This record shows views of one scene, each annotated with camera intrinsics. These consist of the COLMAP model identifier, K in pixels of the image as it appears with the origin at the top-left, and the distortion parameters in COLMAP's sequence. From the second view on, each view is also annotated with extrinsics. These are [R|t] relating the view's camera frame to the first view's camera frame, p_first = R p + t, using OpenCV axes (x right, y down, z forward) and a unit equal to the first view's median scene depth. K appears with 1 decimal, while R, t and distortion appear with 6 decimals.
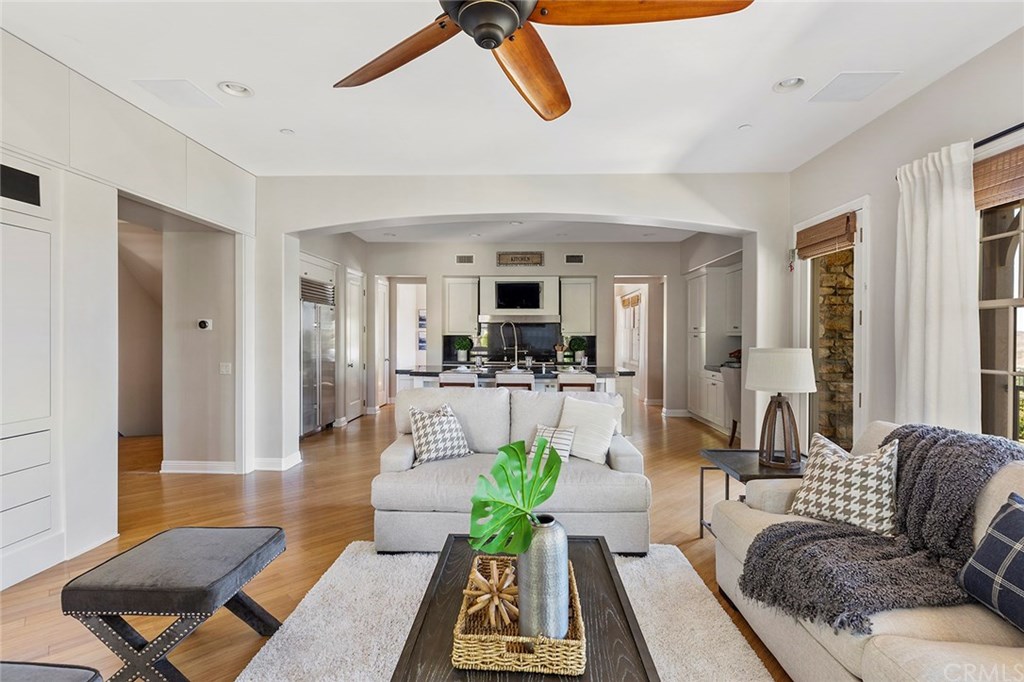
lens RADIAL K [[487.3, 0, 510.1], [0, 487.3, 337.7], [0, 0, 1]] dist [0.005354, -0.001010]
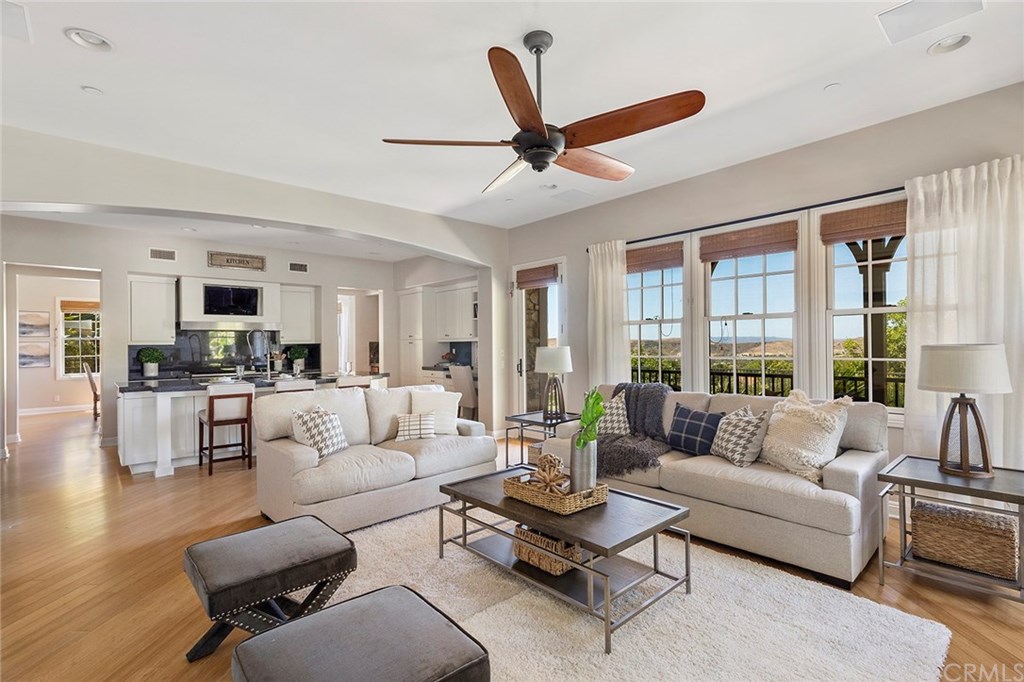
lens RADIAL K [[484.7, 0, 518.0], [0, 484.7, 342.9], [0, 0, 1]] dist [0.018085, -0.000245]
pose [[0.715637, -0.010877, 0.698388, -0.260288], [0.016785, 0.999858, -0.001628, 0.003650], [-0.698271, 0.012888, 0.715718, -0.035223]]
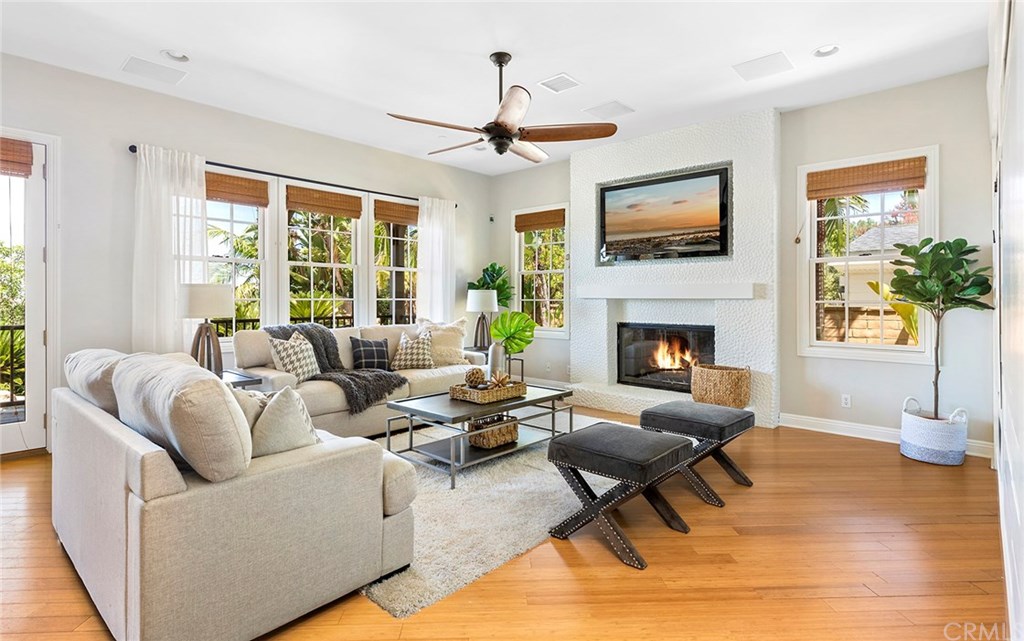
lens RADIAL K [[512.5, 0, 516.2], [0, 512.5, 301.7], [0, 0, 1]] dist [-0.012192, -0.000185]
pose [[-0.761310, -0.002123, 0.648384, -0.338792], [0.000311, 0.999993, 0.003638, 0.026455], [-0.648388, 0.002971, -0.761304, 0.568327]]
